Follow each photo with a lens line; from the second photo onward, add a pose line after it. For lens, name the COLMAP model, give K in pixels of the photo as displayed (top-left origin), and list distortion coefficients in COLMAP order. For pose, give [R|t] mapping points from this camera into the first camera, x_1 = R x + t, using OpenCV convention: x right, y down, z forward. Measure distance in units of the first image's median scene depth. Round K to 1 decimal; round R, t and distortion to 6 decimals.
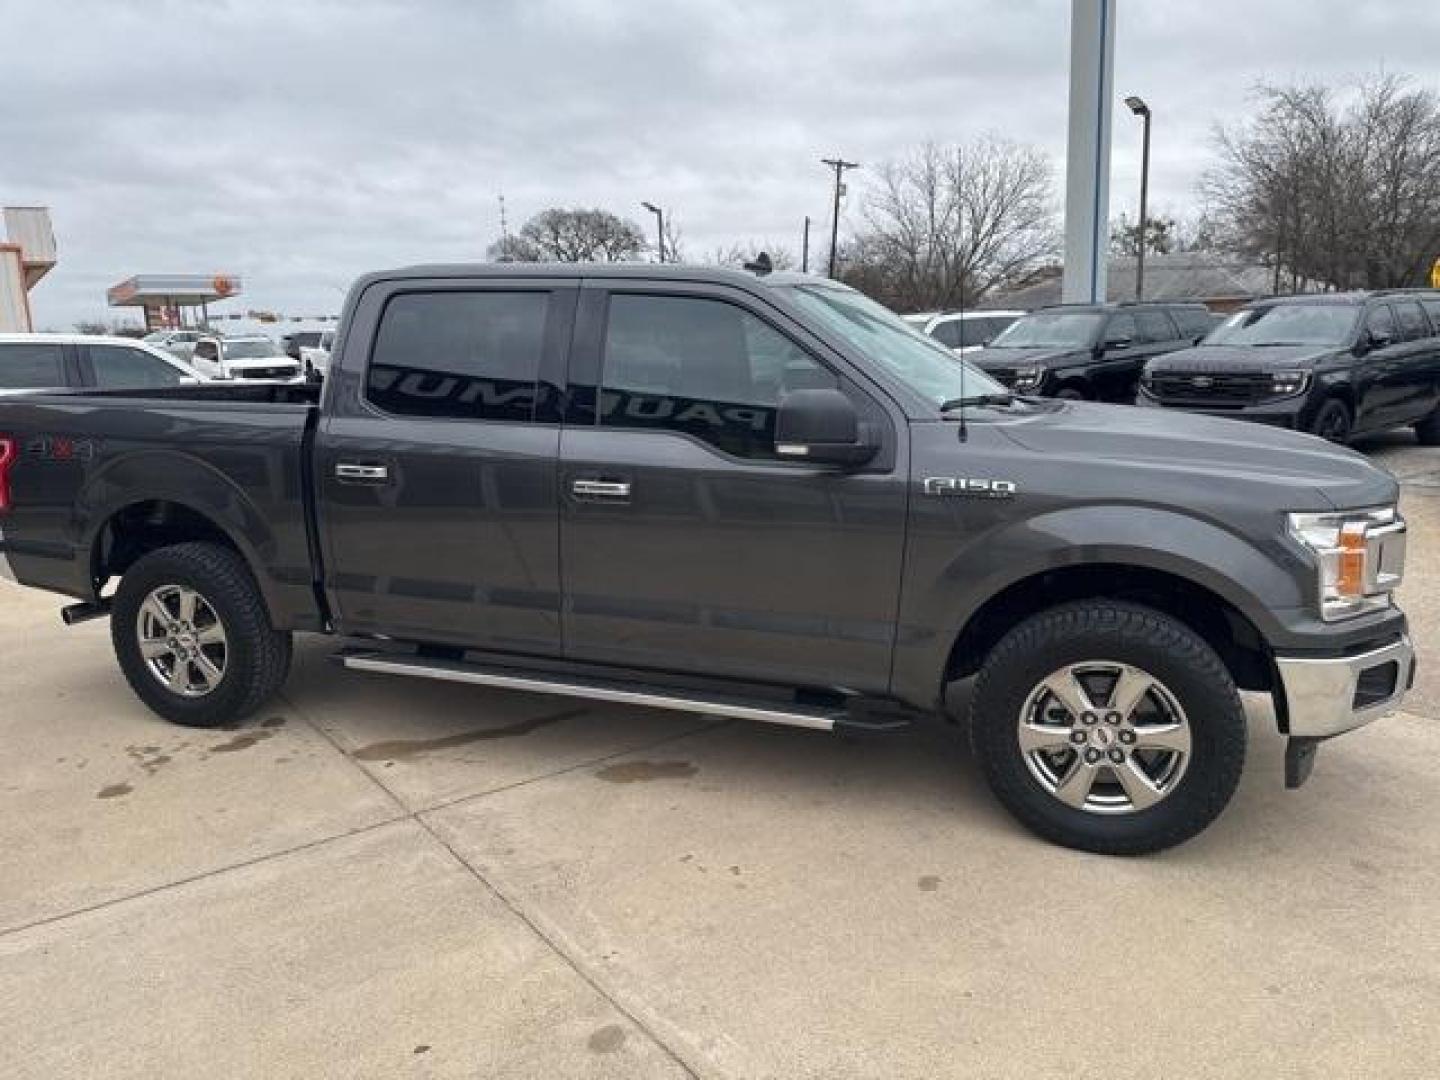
lens RADIAL K [[1013.4, 0, 712.7], [0, 1013.4, 546.6], [0, 0, 1]] dist [0.093515, -0.128803]
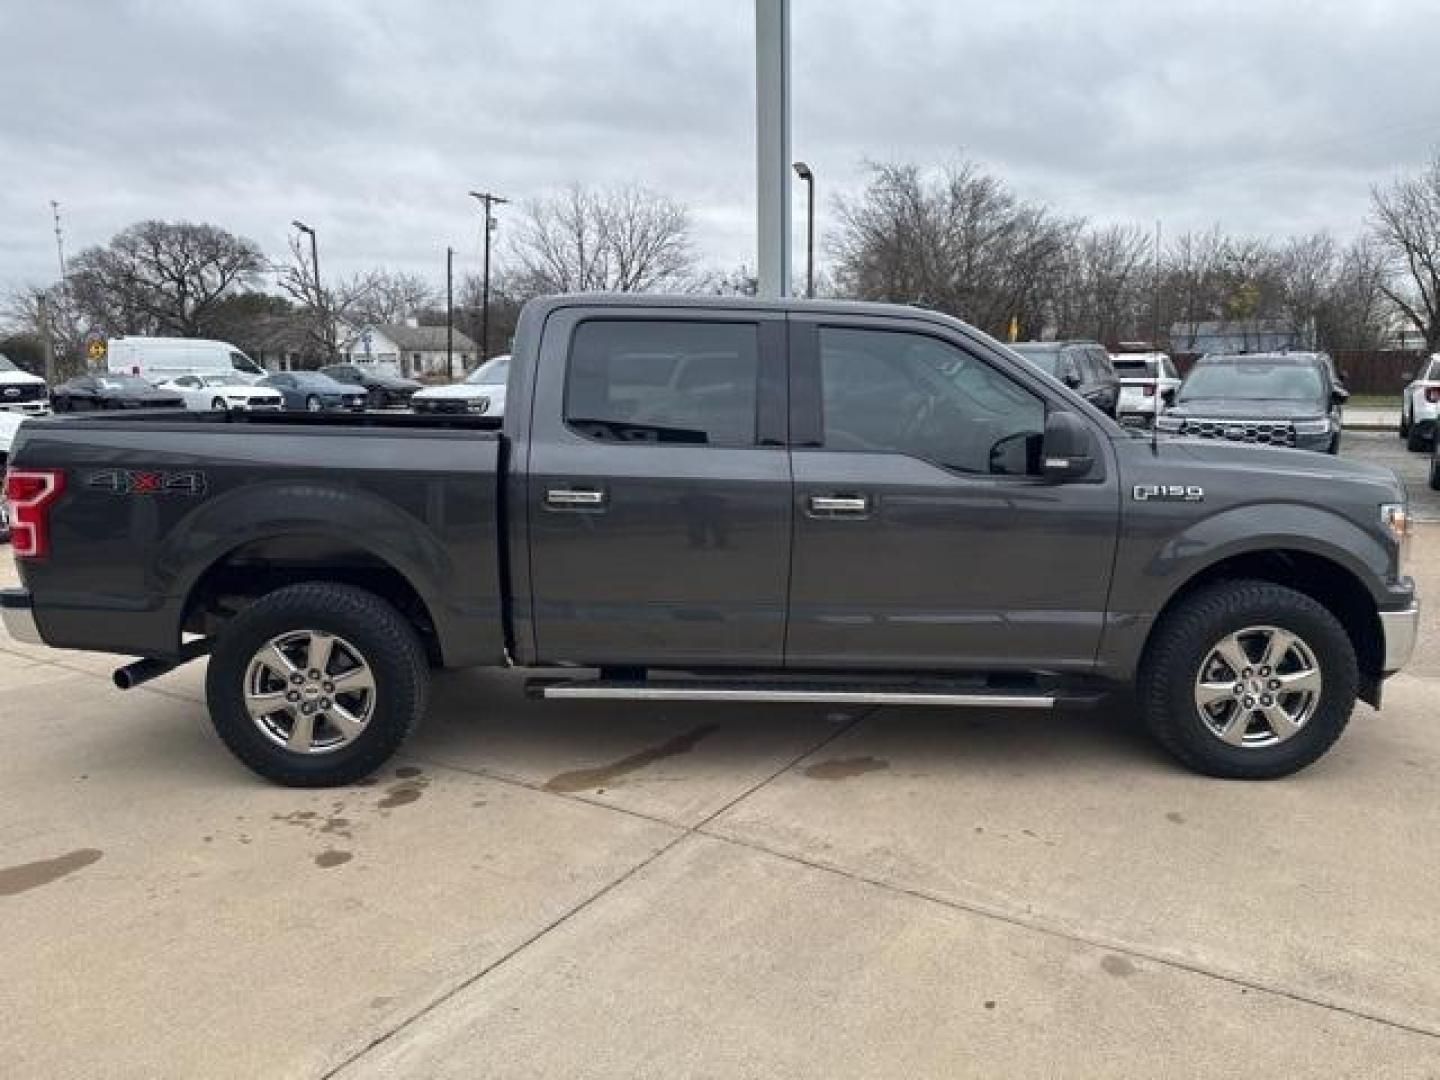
lens RADIAL K [[1021.3, 0, 717.0], [0, 1021.3, 546.5], [0, 0, 1]] dist [0.037307, -0.048543]
pose [[0.932592, -0.041535, 0.358536, -0.508651], [0.053459, 0.998296, -0.023404, 0.004551], [-0.356953, 0.040994, 0.933223, 0.031224]]
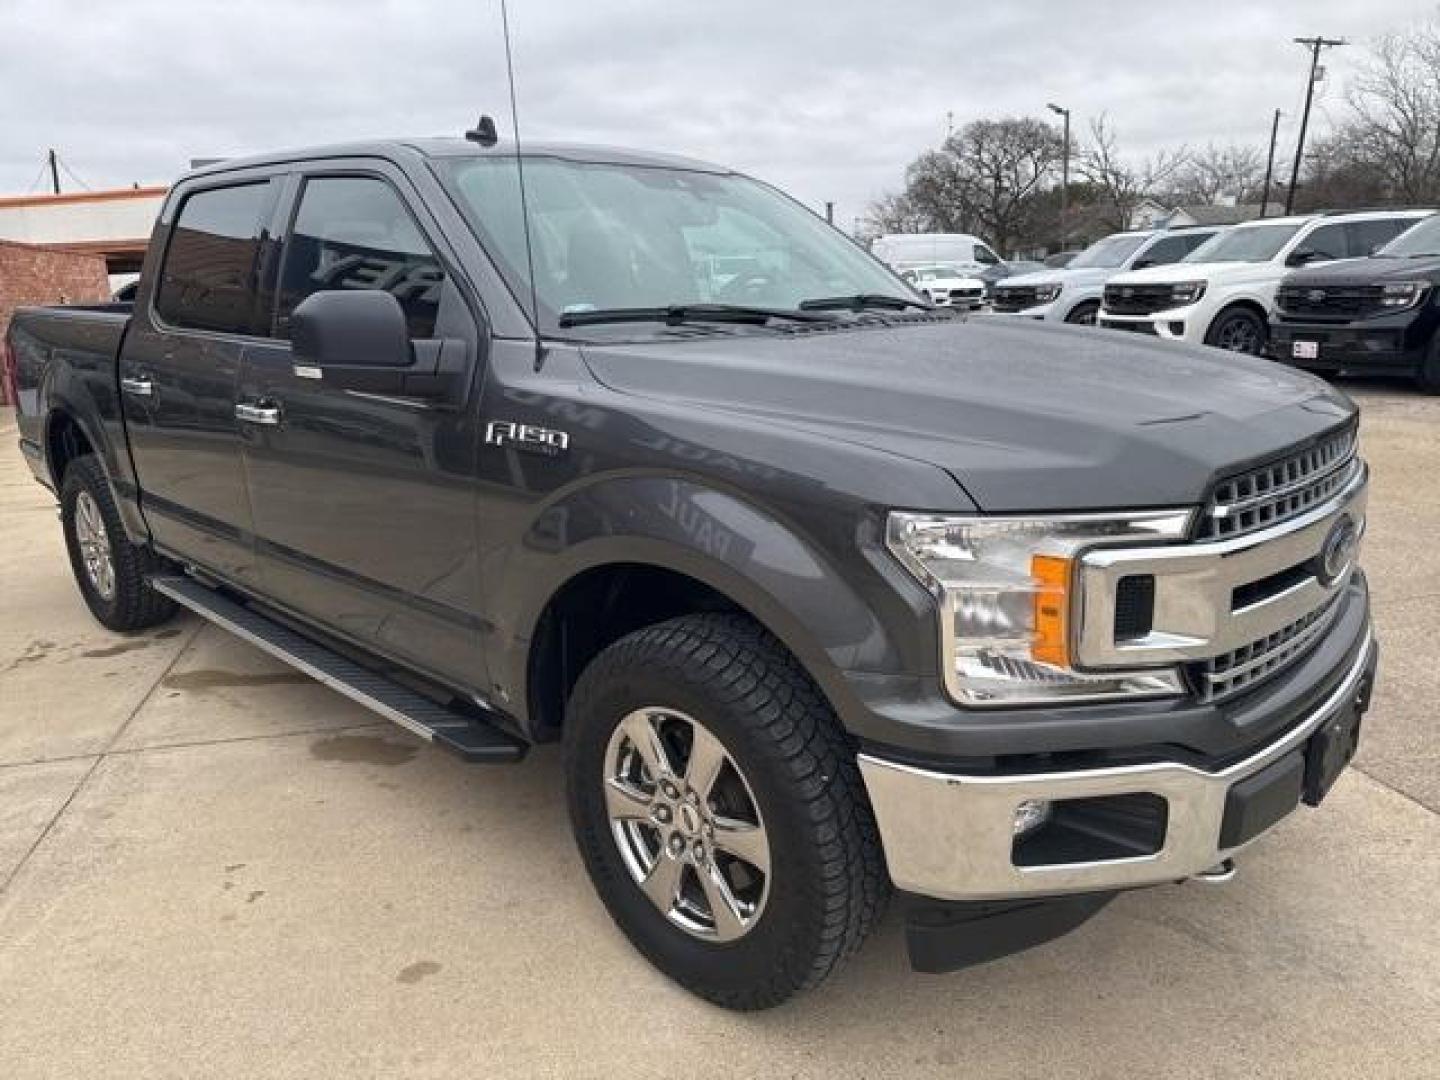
lens RADIAL K [[1032.0, 0, 720.8], [0, 1032.0, 531.9], [0, 0, 1]] dist [0.001987, -0.003685]
pose [[0.917893, 0.087825, -0.386987, 0.472524], [-0.066121, 0.995418, 0.069074, -0.036325], [0.391280, -0.037814, 0.919494, 0.293700]]
